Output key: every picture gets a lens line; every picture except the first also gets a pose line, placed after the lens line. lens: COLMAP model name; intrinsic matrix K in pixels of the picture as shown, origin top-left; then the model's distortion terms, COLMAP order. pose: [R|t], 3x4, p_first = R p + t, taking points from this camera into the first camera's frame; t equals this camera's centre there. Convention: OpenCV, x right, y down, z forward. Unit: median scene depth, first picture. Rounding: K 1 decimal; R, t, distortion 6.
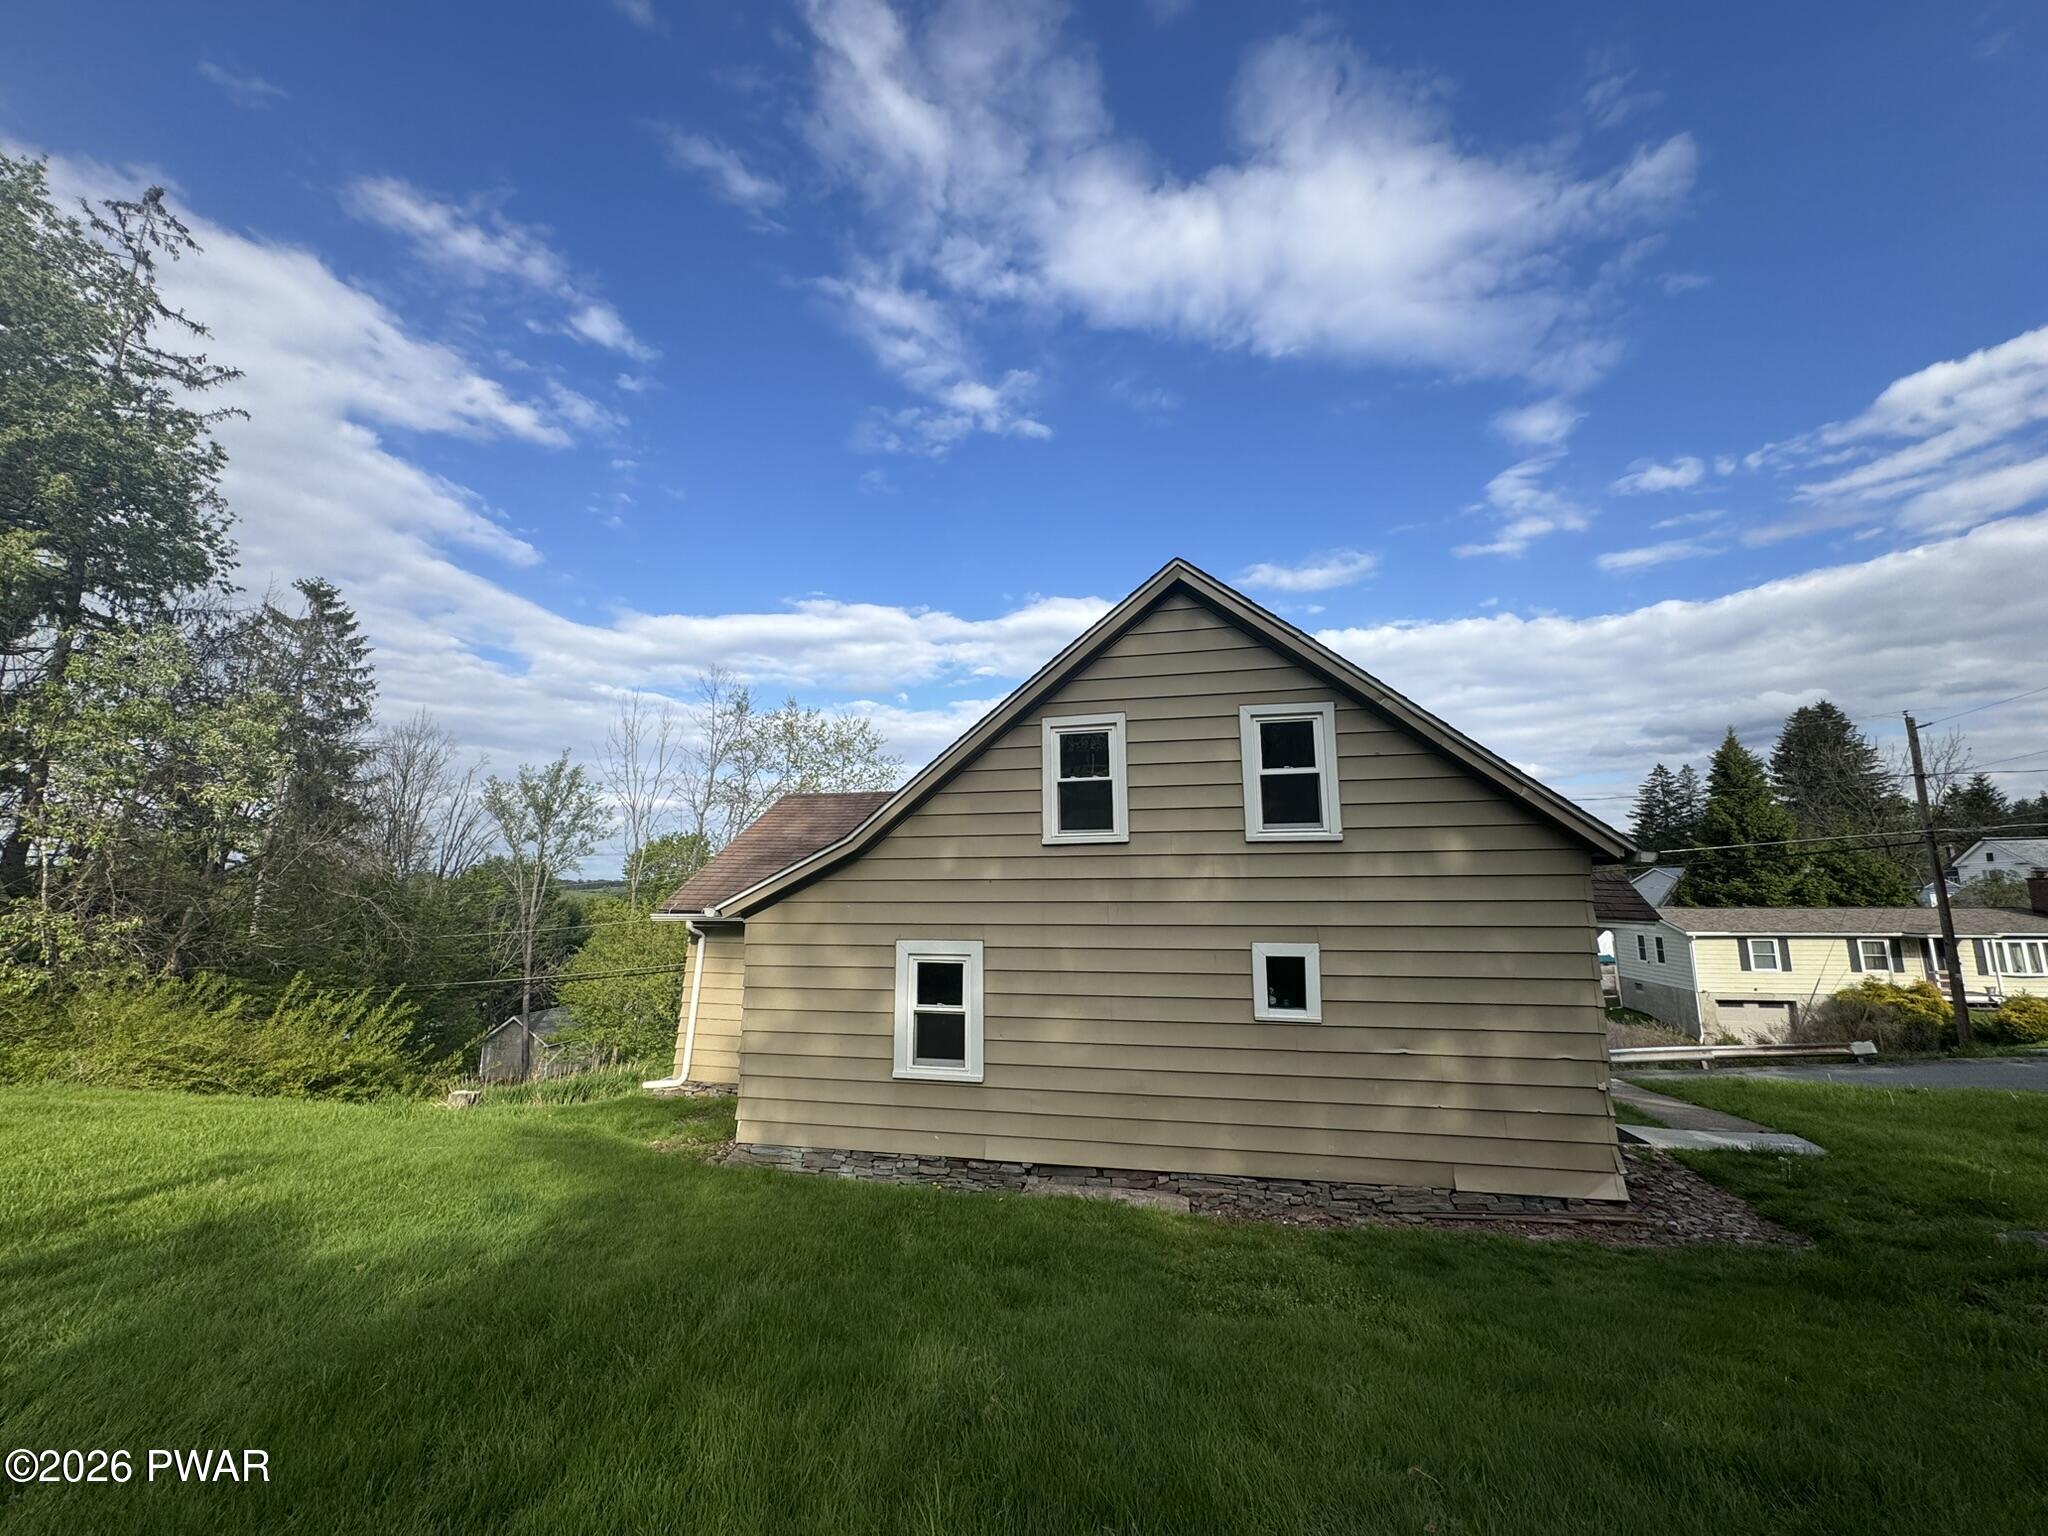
lens RADIAL K [[829.3, 0, 1021.6], [0, 829.3, 762.5], [0, 0, 1]] dist [-0.000185, 0.000155]
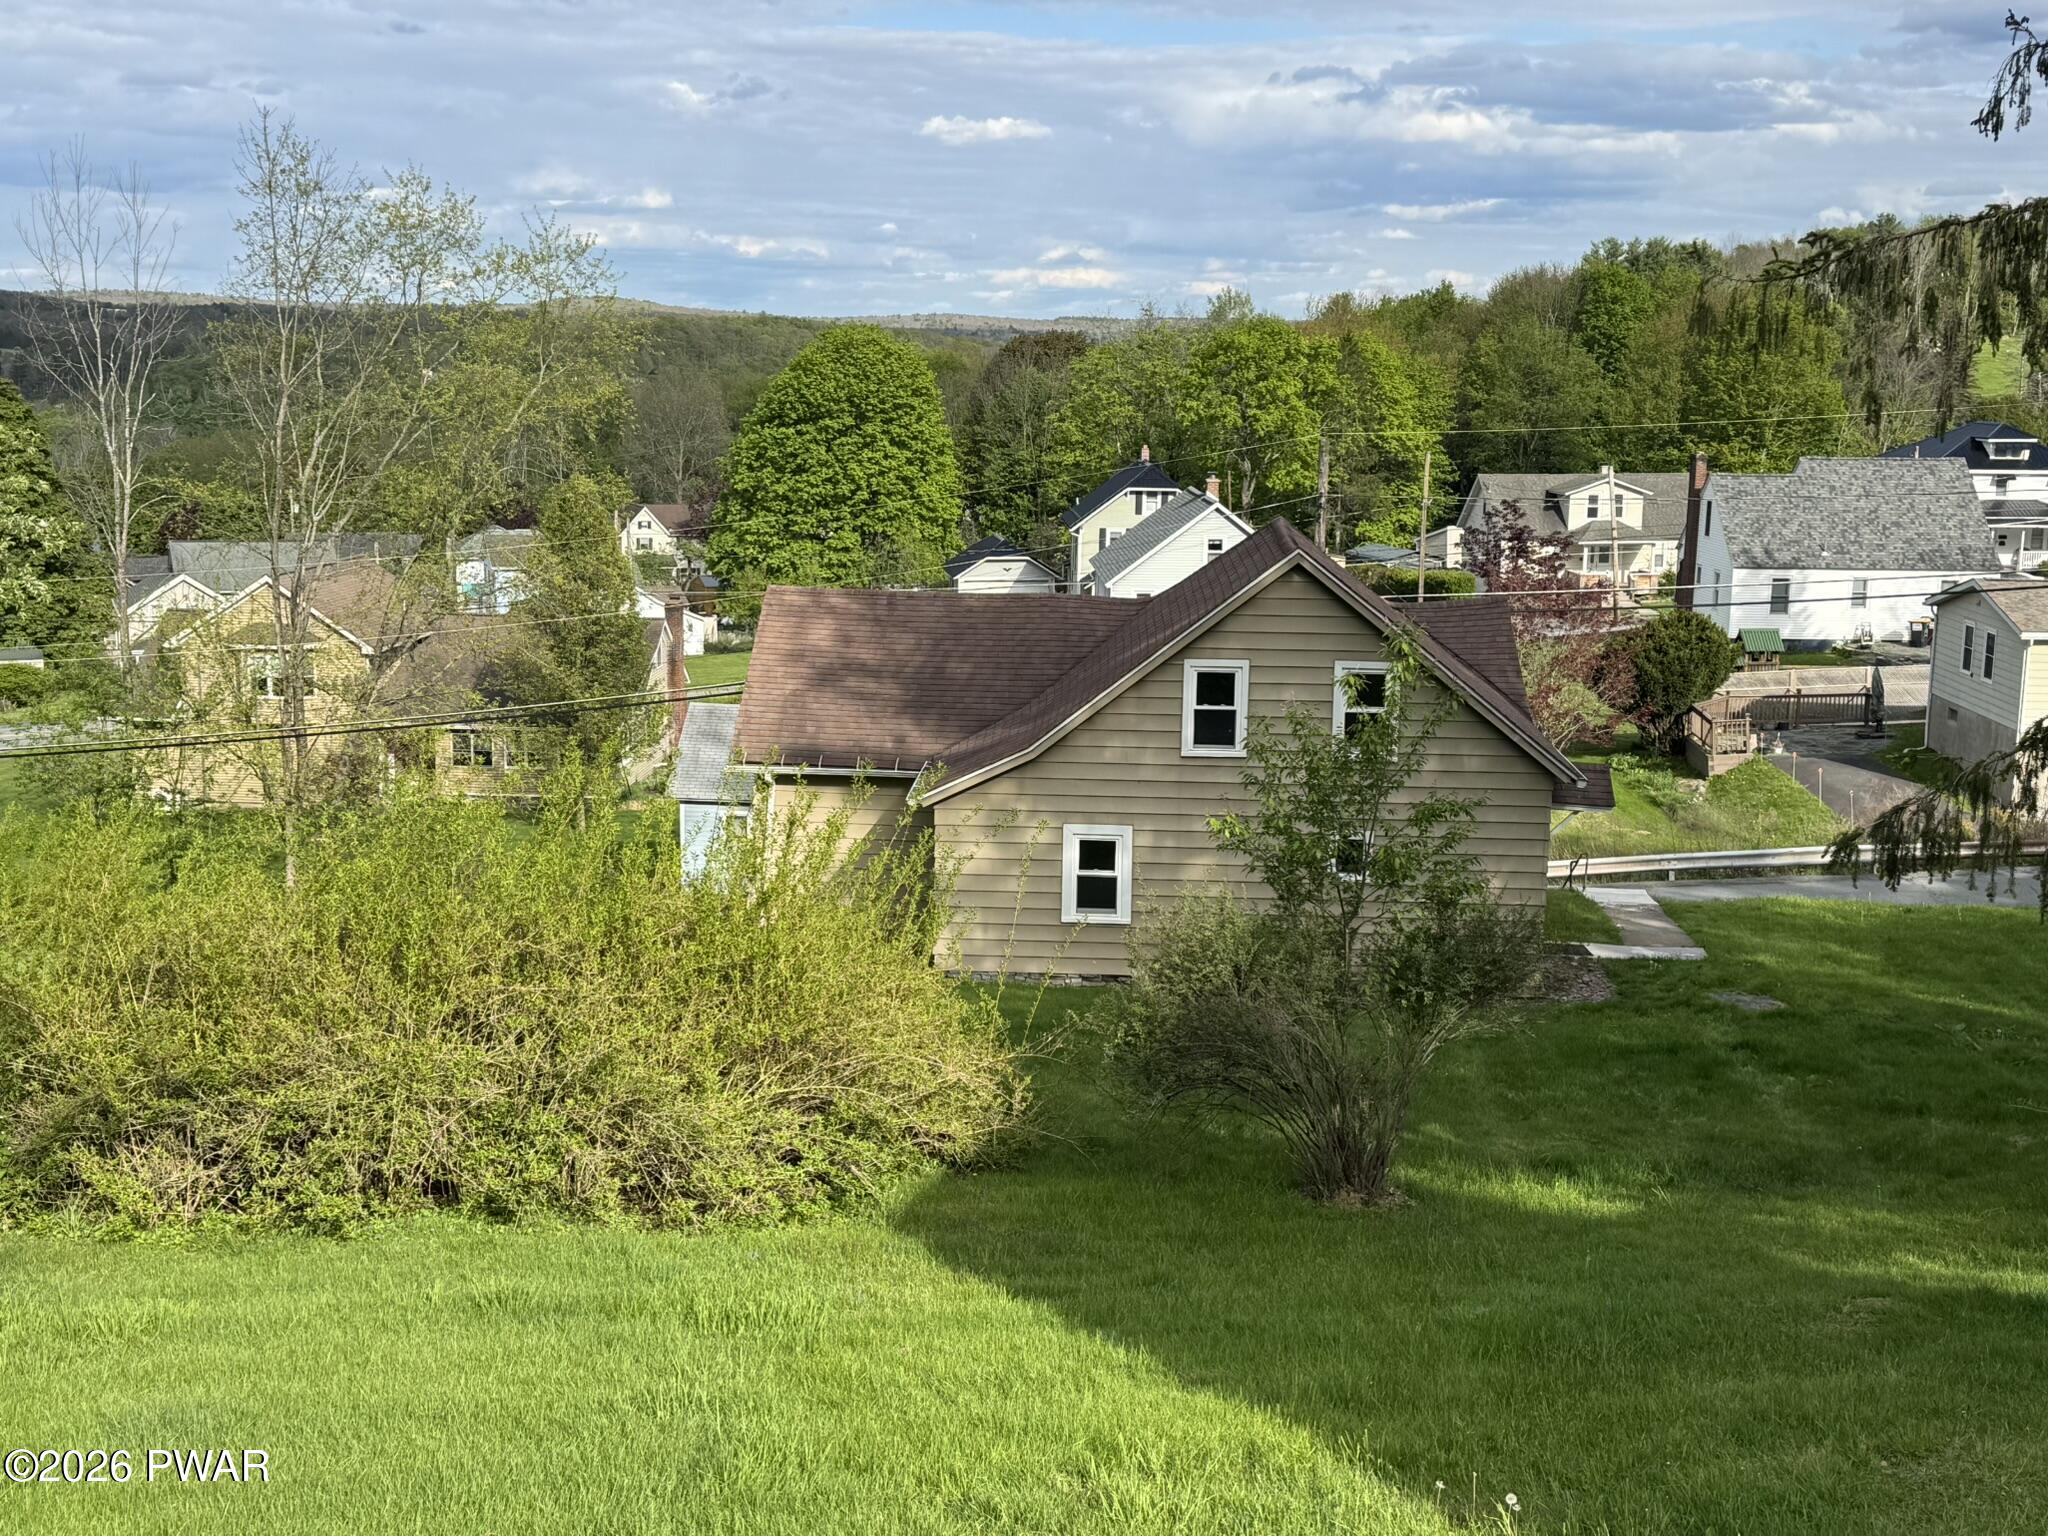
lens RADIAL K [[2484.6, 0, 1021.4], [0, 2484.6, 774.7], [0, 0, 1]] dist [0.121896, 0.000000]
pose [[0.986570, -0.012586, 0.162852, -0.866897], [-0.042087, 0.943772, 0.327906, -1.155751], [-0.157822, -0.330356, 0.930568, -2.640910]]
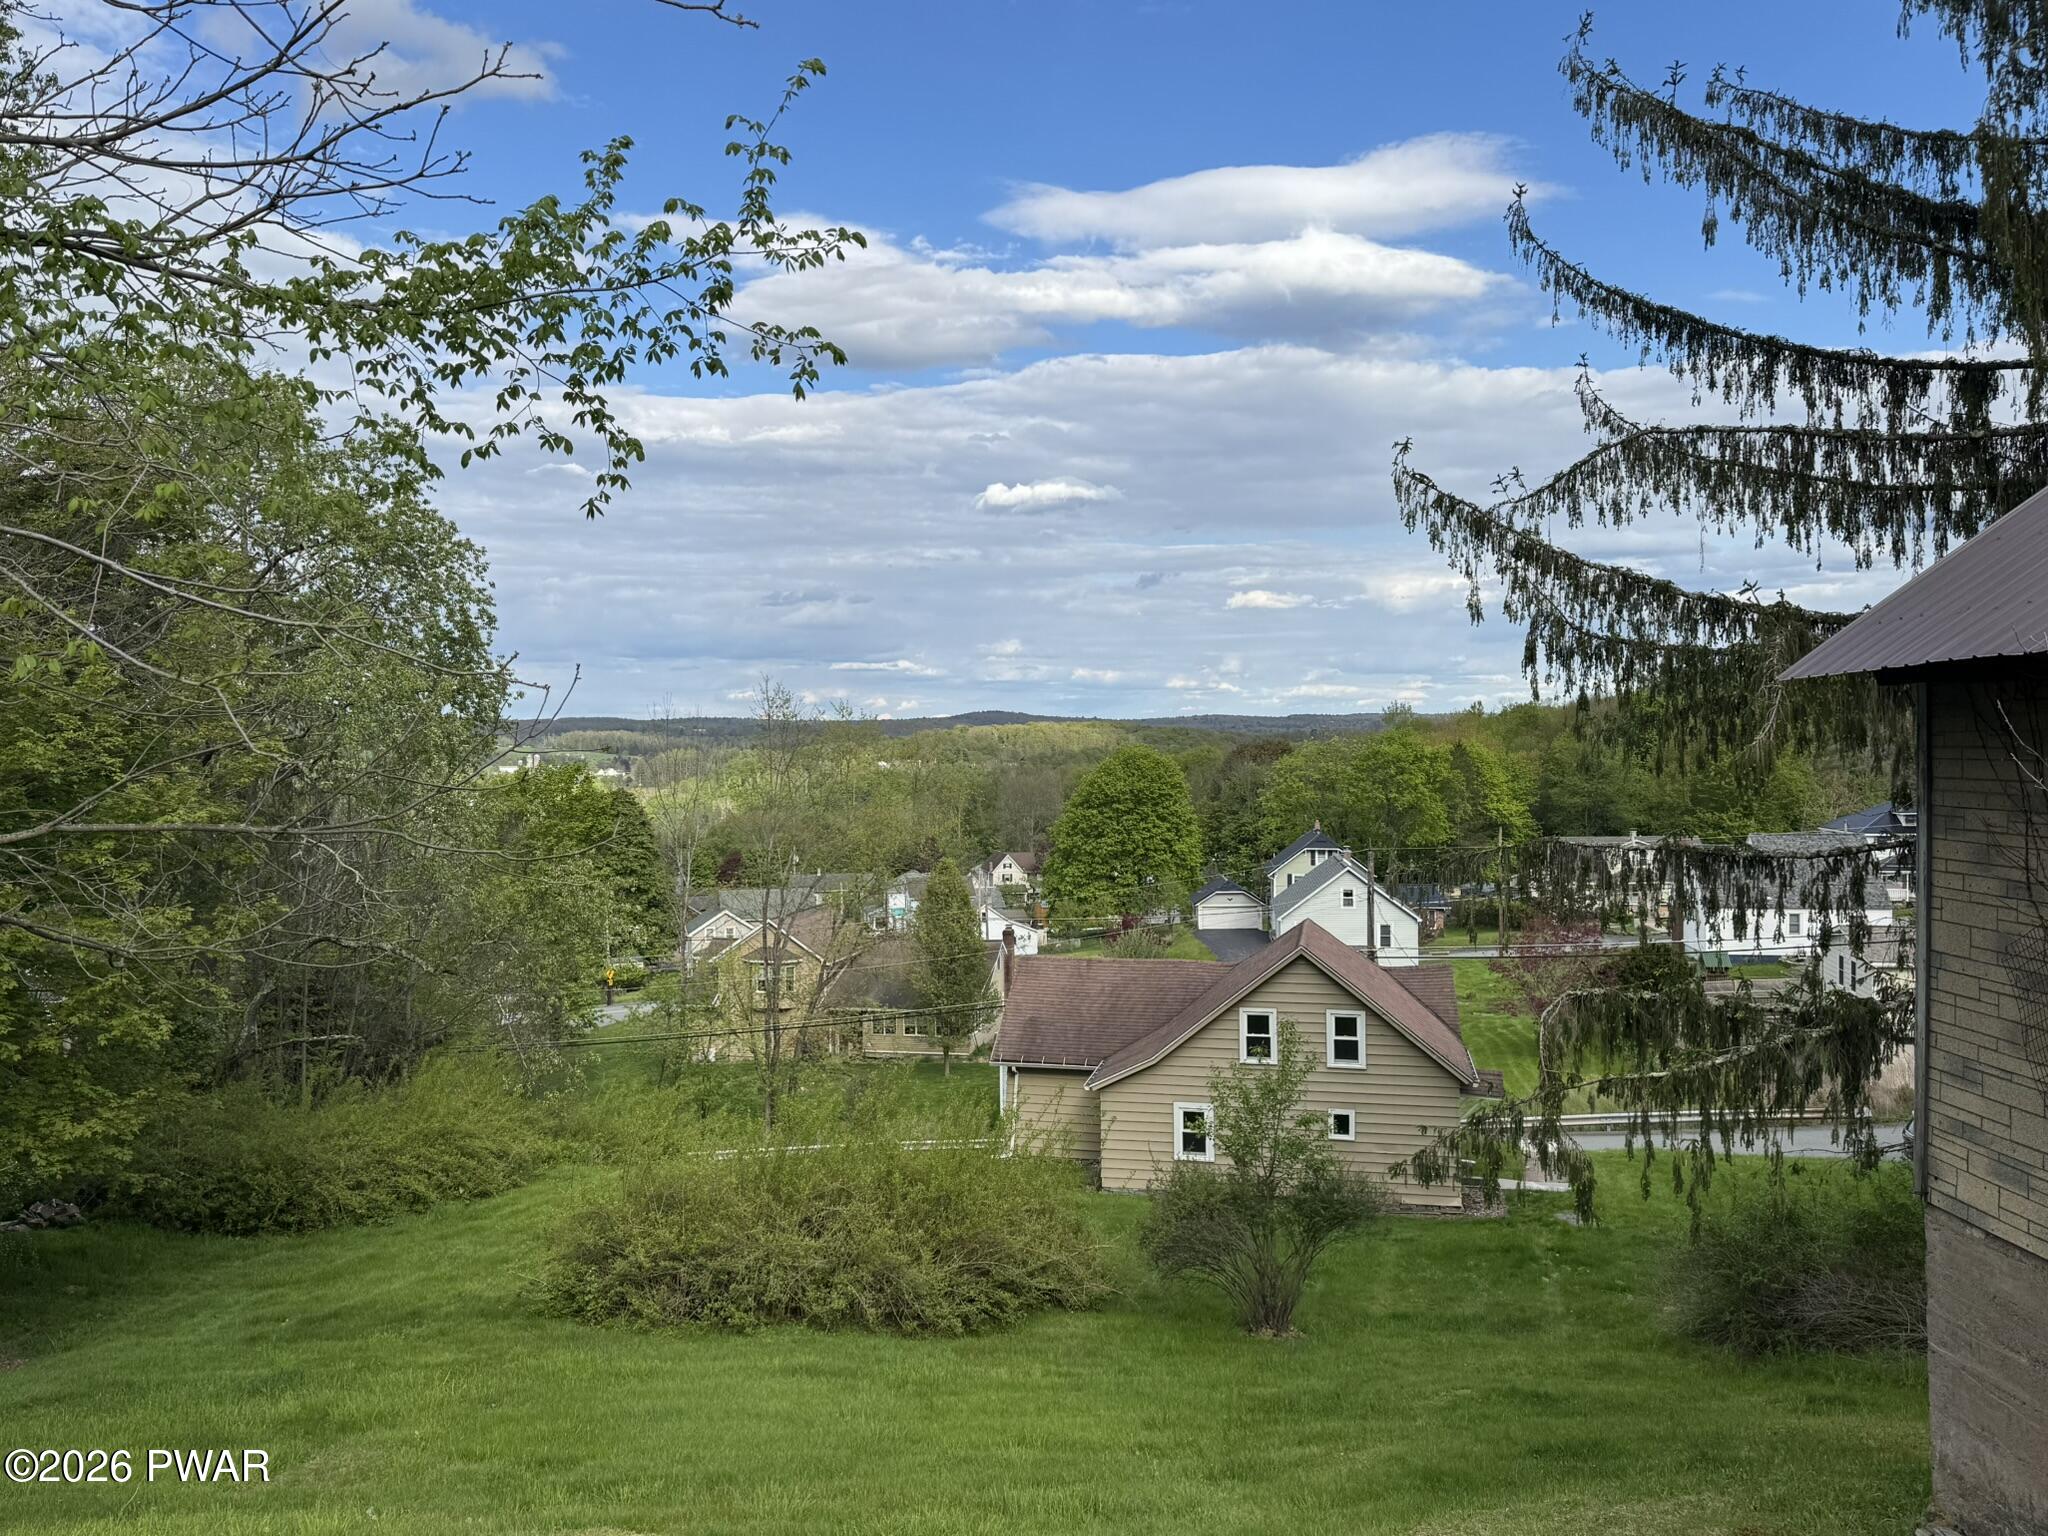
lens RADIAL K [[1681.0, 0, 1019.3], [0, 1681.0, 762.3], [0, 0, 1]] dist [0.107205, -0.013306]
pose [[0.999903, -0.008117, 0.011292, -0.634259], [0.005872, 0.982479, 0.186280, -1.603679], [-0.012606, -0.186196, 0.982432, -3.454322]]
